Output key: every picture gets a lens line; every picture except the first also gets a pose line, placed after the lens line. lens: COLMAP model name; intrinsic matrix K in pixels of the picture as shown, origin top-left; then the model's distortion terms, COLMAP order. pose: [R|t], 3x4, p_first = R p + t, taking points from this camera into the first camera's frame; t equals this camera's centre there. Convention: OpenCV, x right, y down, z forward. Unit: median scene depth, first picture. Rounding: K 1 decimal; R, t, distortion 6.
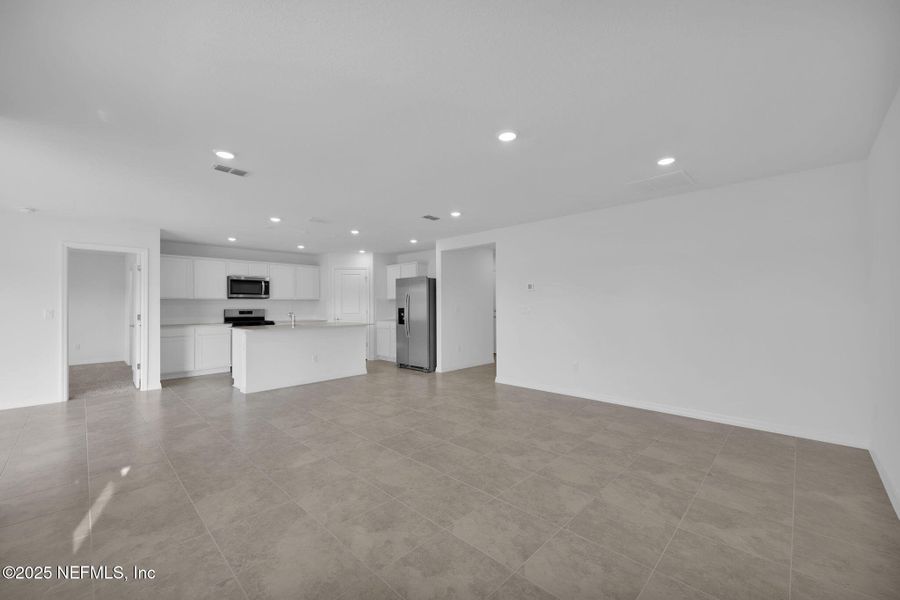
lens RADIAL K [[363.9, 0, 447.6], [0, 363.9, 304.2], [0, 0, 1]] dist [0.001802, 0.000077]
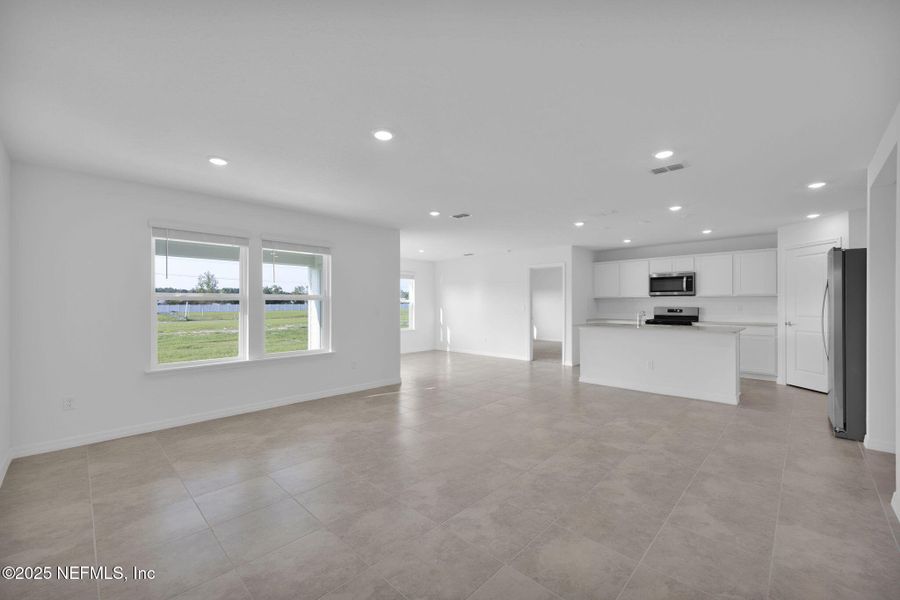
lens RADIAL K [[363.9, 0, 447.6], [0, 363.9, 304.2], [0, 0, 1]] dist [0.001802, 0.000077]
pose [[0.001079, 0.006999, -0.999975, 0.676890], [0.007393, 0.999948, 0.007007, -0.008356], [0.999972, -0.007400, 0.001028, 0.682694]]
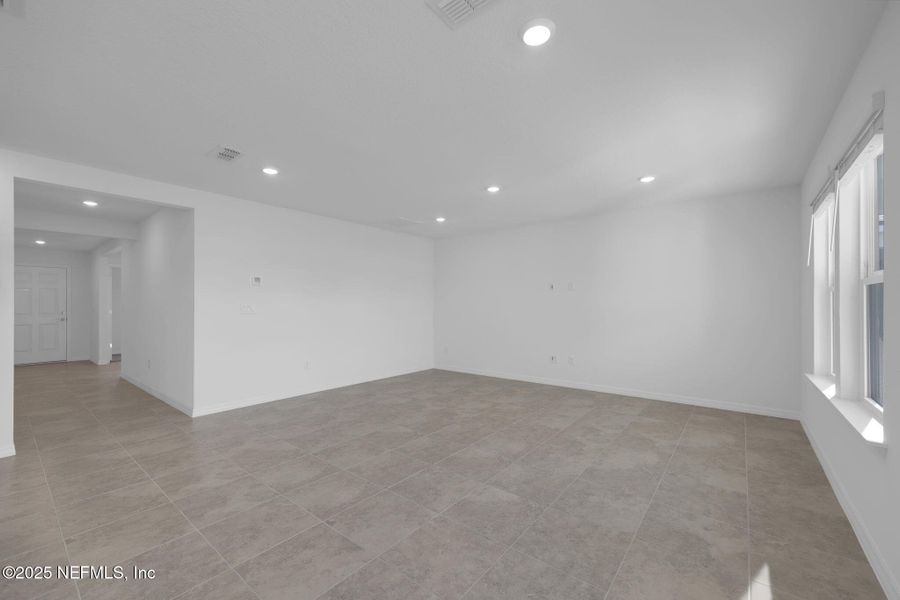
lens RADIAL K [[363.9, 0, 447.6], [0, 363.9, 304.2], [0, 0, 1]] dist [0.001802, 0.000077]
pose [[-0.099894, 0.011243, 0.994935, -0.767801], [-0.002366, 0.999931, -0.011538, 0.016403], [-0.994995, -0.003507, -0.099861, 0.778995]]
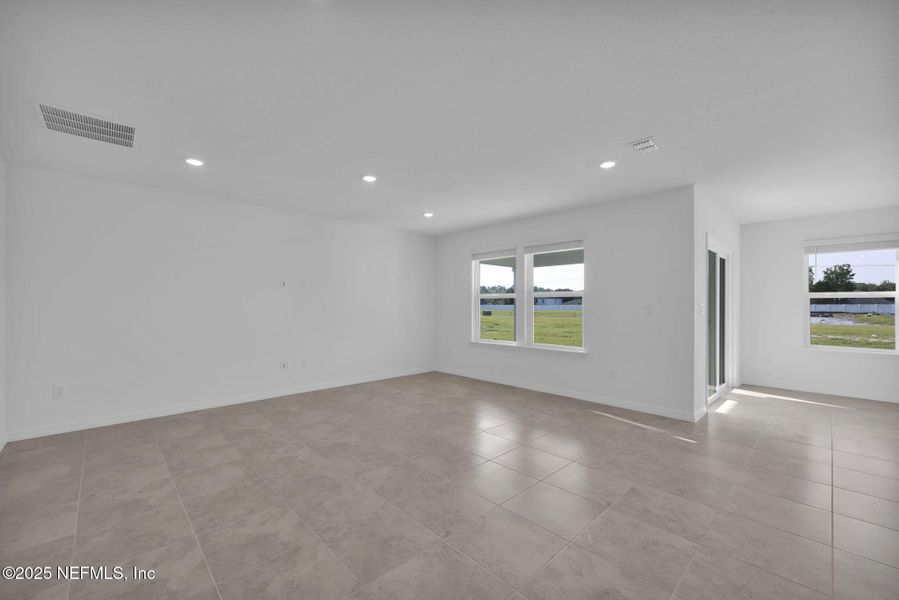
lens RADIAL K [[366.2, 0, 449.5], [0, 366.2, 300.0], [0, 0, 1]] dist [-0.003115, -0.000091]
pose [[-0.999455, 0.008590, 0.031877, -0.104597], [0.007969, 0.999777, -0.019550, 0.014010], [-0.032038, -0.019285, -0.999301, 1.384683]]
